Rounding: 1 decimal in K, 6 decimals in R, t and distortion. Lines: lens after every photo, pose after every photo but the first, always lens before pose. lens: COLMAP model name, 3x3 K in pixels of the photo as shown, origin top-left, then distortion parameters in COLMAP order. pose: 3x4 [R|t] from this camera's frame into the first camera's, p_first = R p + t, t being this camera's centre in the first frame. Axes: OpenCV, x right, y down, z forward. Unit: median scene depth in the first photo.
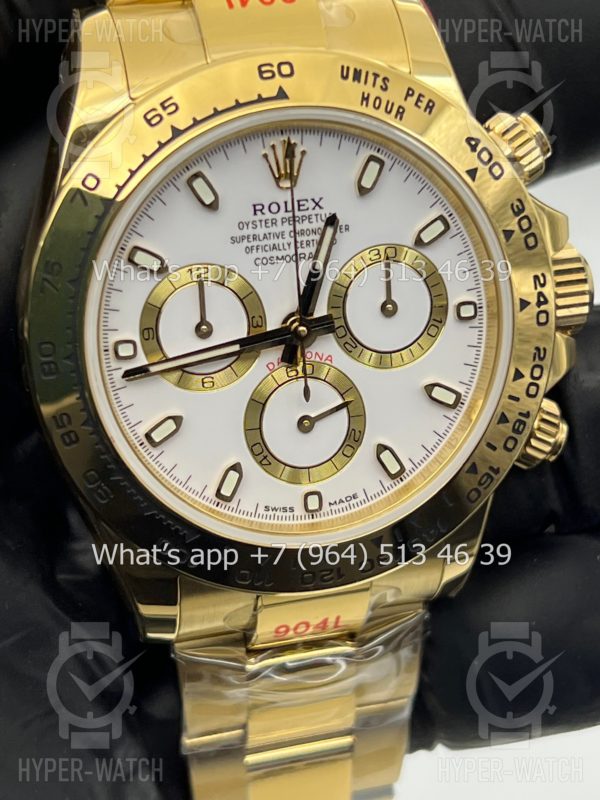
lens RADIAL K [[1870.1, 0, 277.4], [0, 1870.1, 408.7], [0, 0, 1]] dist [0.198517, 0.000000]
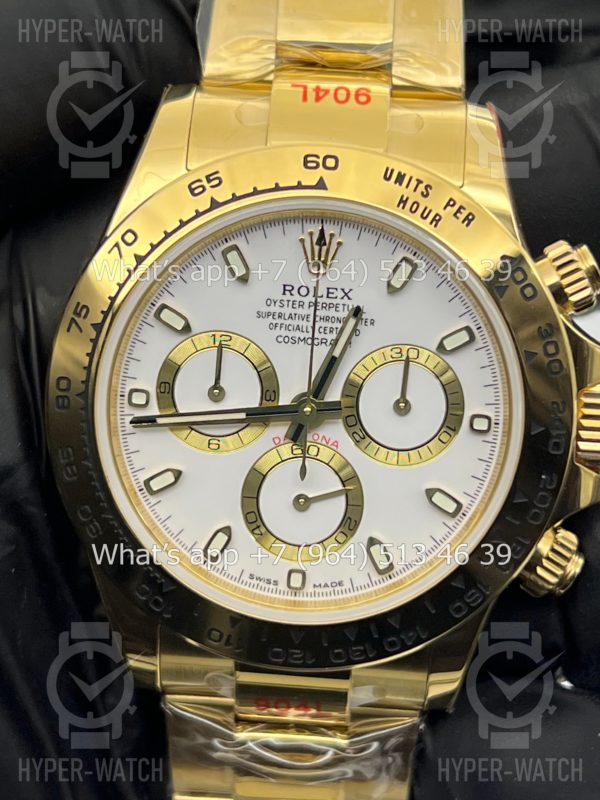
lens RADIAL K [[1870.1, 0, 293.1], [0, 1870.1, 394.8], [0, 0, 1]] dist [0.198517, 0.000000]
pose [[0.947671, 0.172301, -0.268761, 0.279159], [-0.194761, 0.979071, -0.059065, 0.011909], [0.252959, 0.108318, 0.961394, 0.003746]]
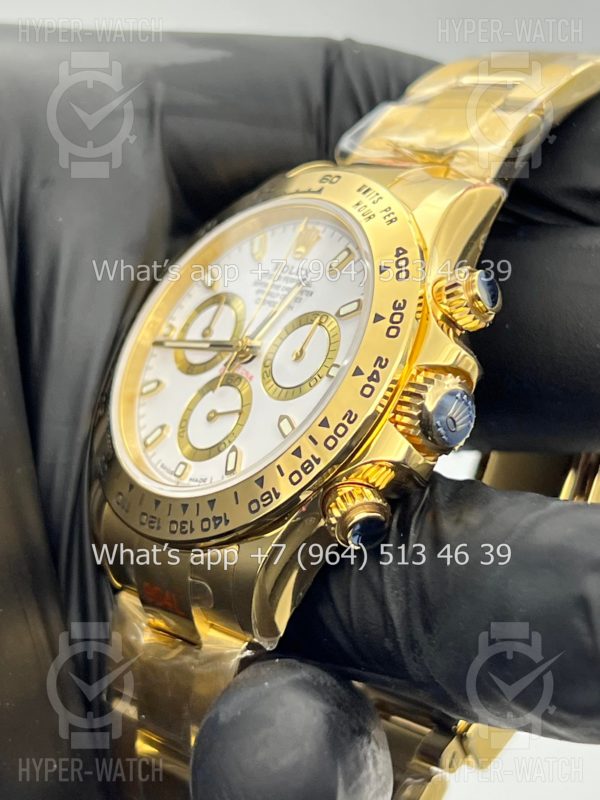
lens RADIAL K [[1870.1, 0, 300.8], [0, 1870.1, 400.7], [0, 0, 1]] dist [0.198517, 0.000000]
pose [[0.418786, 0.119673, -0.900165, 1.189497], [-0.624269, 0.757832, -0.189680, 0.204937], [0.659475, 0.641380, 0.392077, 0.540739]]
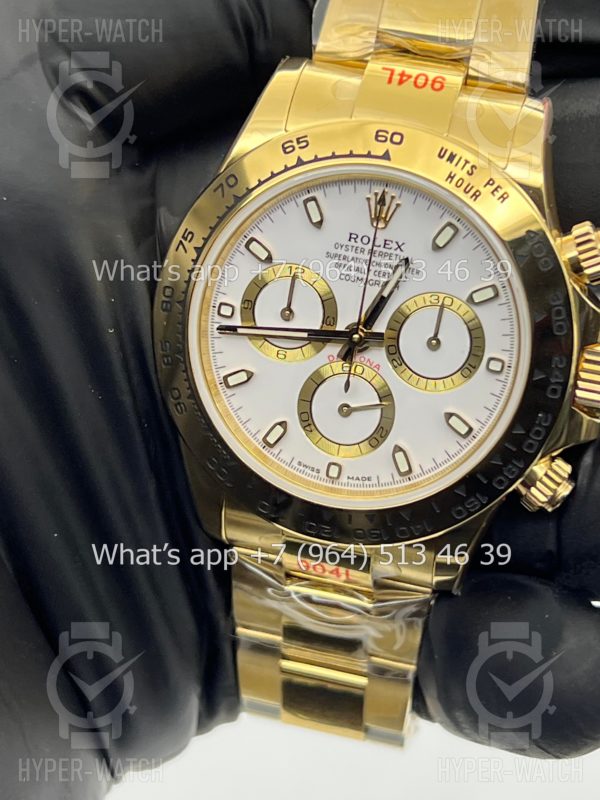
lens RADIAL K [[1870.1, 0, 299.0], [0, 1870.1, 397.1], [0, 0, 1]] dist [0.198517, 0.000000]
pose [[0.864497, 0.308355, -0.396941, 0.494043], [-0.315293, 0.947701, 0.049526, -0.053746], [0.391453, 0.082338, 0.916507, -0.179640]]
